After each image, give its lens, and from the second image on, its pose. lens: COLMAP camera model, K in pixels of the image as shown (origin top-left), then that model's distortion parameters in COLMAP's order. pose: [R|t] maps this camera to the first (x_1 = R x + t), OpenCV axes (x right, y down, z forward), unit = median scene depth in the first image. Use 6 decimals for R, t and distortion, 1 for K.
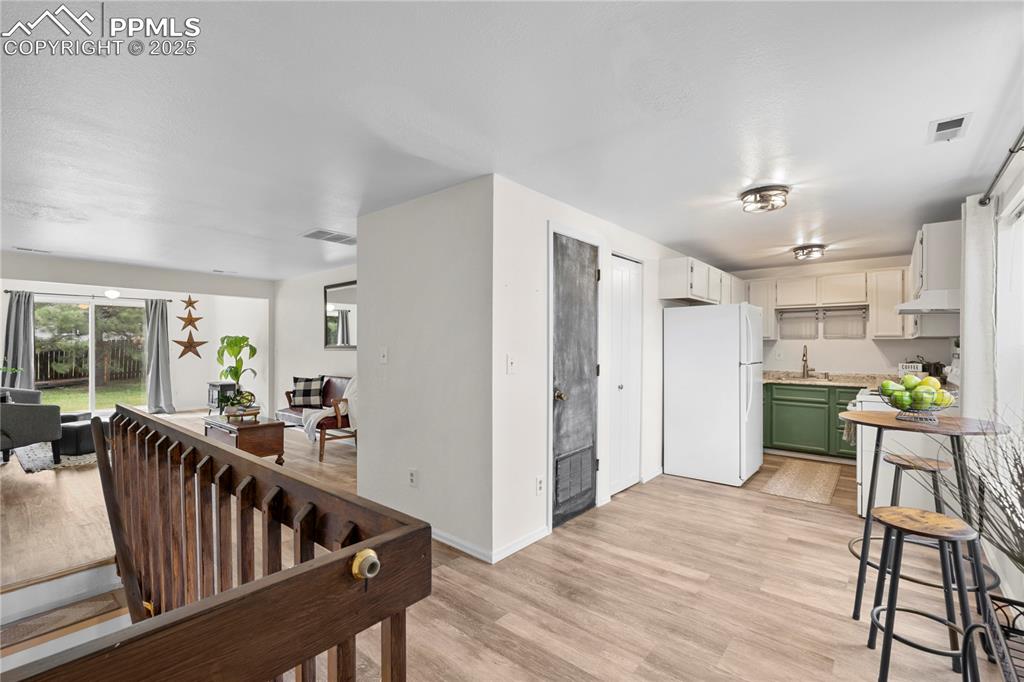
lens RADIAL K [[455.1, 0, 508.9], [0, 455.1, 341.9], [0, 0, 1]] dist [-0.002015, -0.000596]
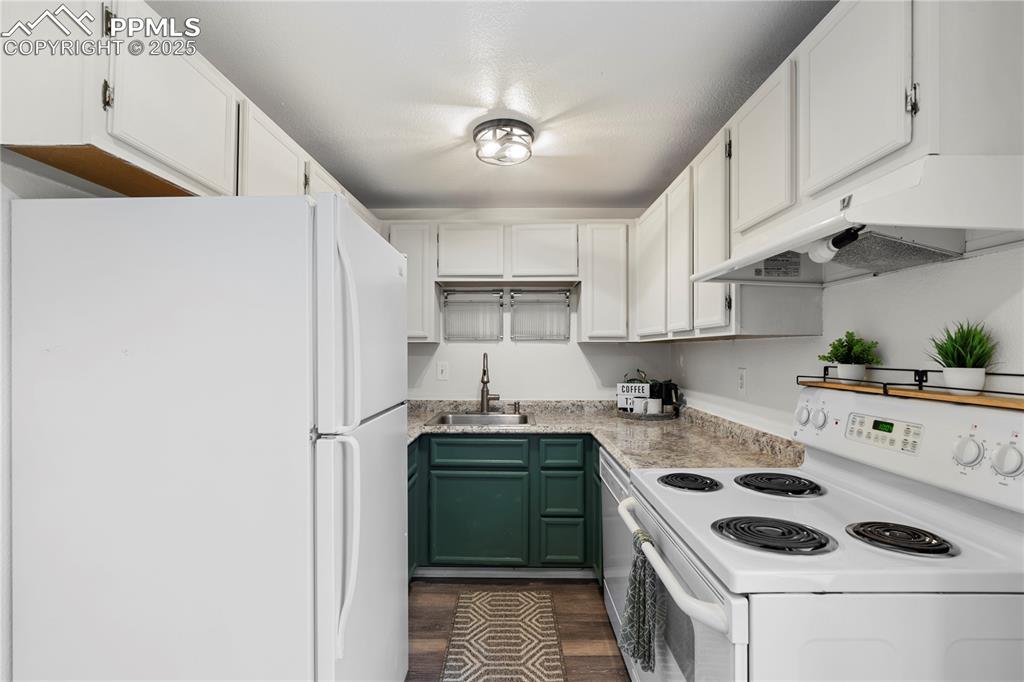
lens RADIAL K [[465.3, 0, 508.1], [0, 465.3, 344.1], [0, 0, 1]] dist [-0.004266, -0.000092]
pose [[0.774469, 0.003162, 0.632604, 0.333194], [-0.000802, 0.999992, -0.004017, -0.001092], [-0.632611, 0.002604, 0.774465, 0.570644]]
